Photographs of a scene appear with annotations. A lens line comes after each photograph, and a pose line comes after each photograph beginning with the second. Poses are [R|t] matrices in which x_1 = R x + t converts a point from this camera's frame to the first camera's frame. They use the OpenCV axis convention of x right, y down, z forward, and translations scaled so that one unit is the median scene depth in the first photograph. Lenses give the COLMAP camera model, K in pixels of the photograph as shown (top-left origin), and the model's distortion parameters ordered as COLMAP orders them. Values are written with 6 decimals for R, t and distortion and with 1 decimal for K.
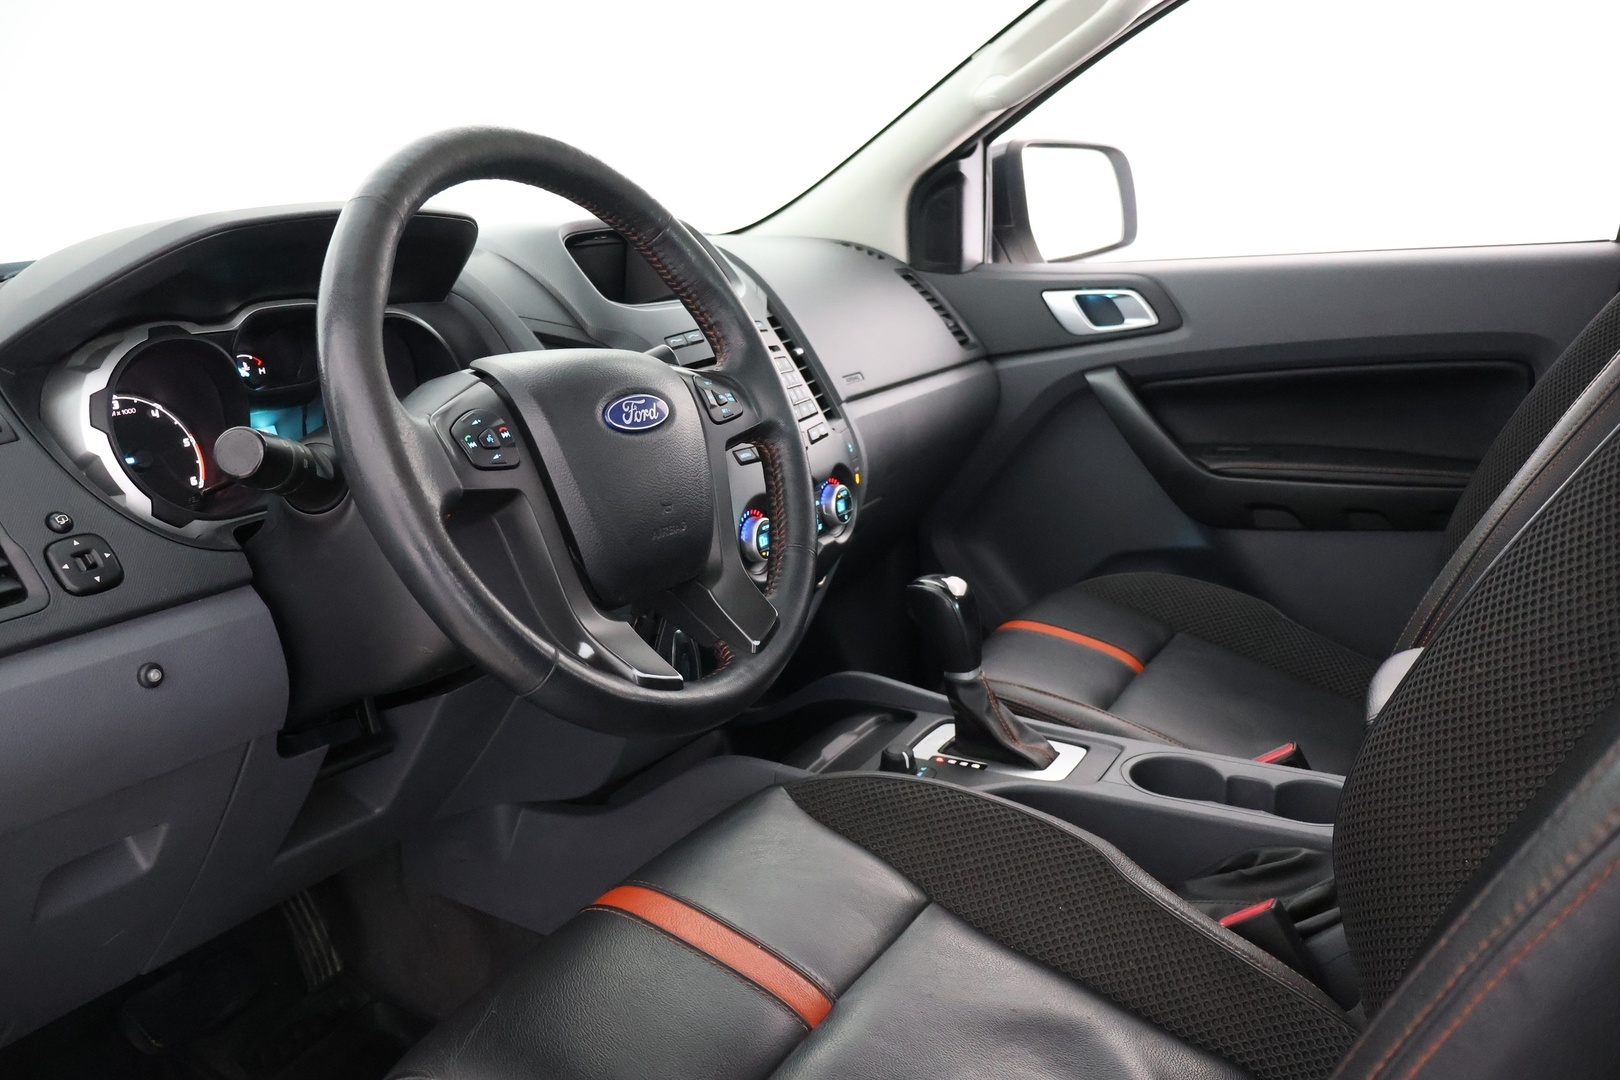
lens RADIAL K [[1358.0, 0, 800.8], [0, 1358.0, 539.9], [0, 0, 1]] dist [-0.016118, 0.011175]
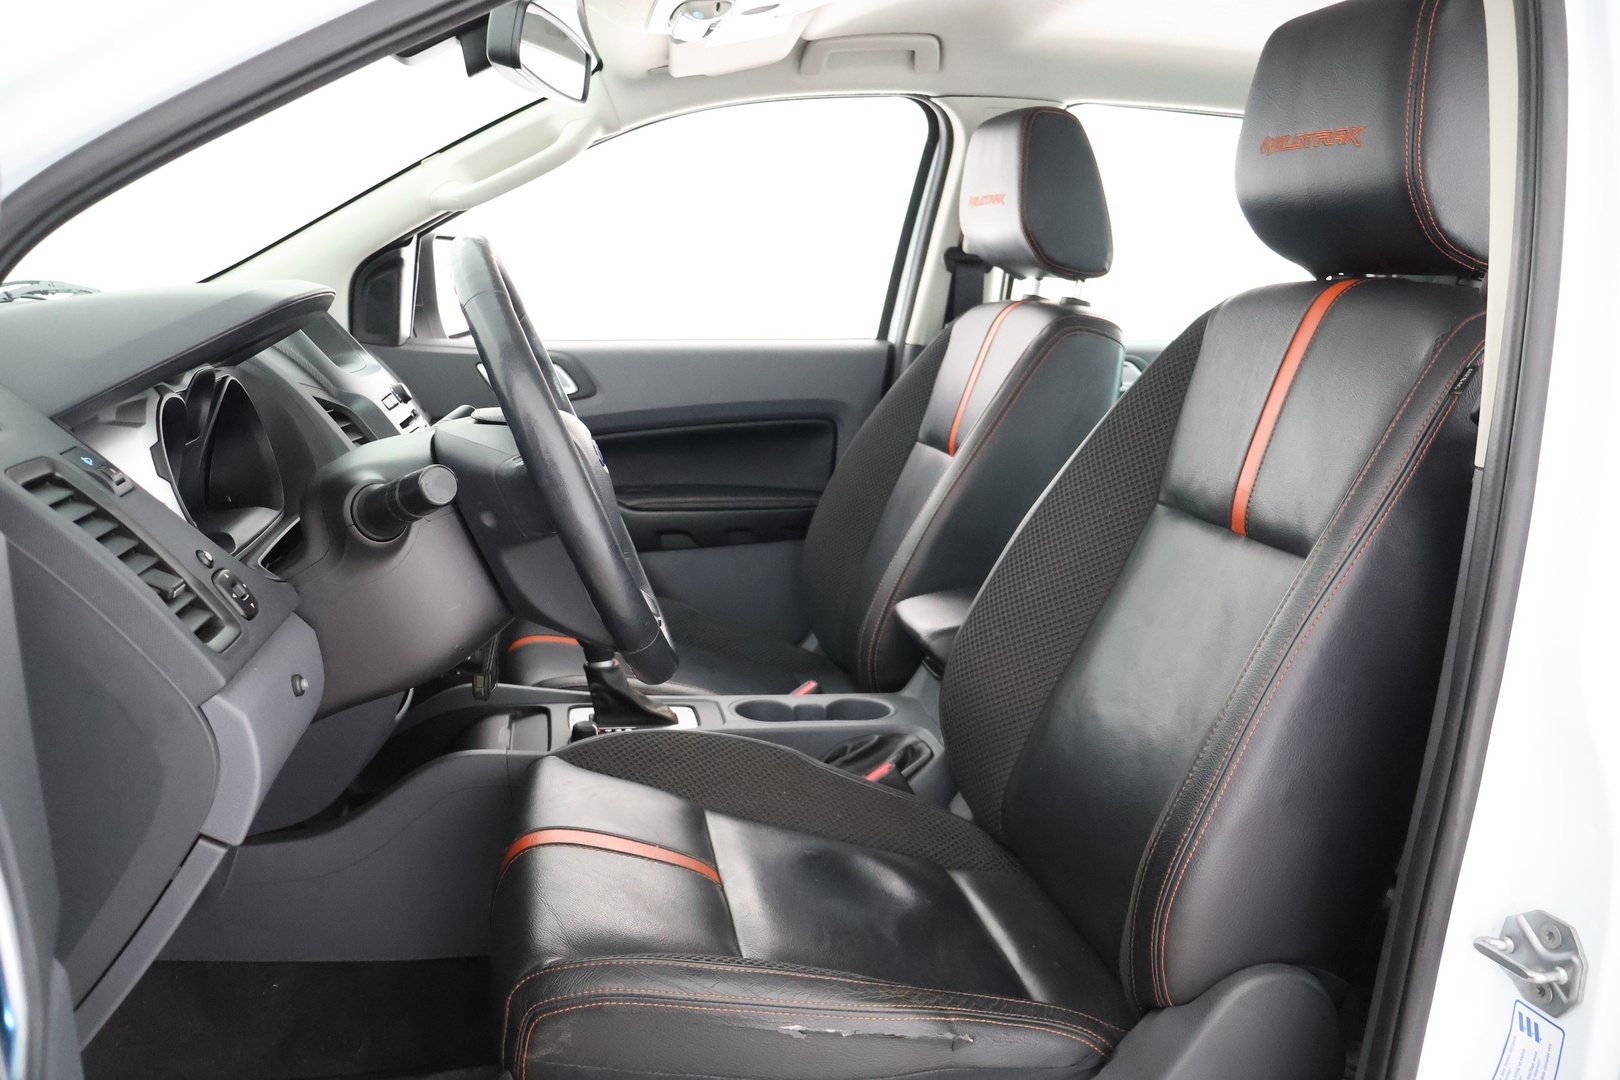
lens RADIAL K [[1358.0, 0, 815.2], [0, 1358.0, 541.3], [0, 0, 1]] dist [-0.016118, 0.011175]
pose [[0.759441, -0.063967, 0.647424, -0.393549], [0.097522, 0.995103, -0.016076, 0.018632], [-0.643225, 0.075347, 0.761961, -0.076347]]
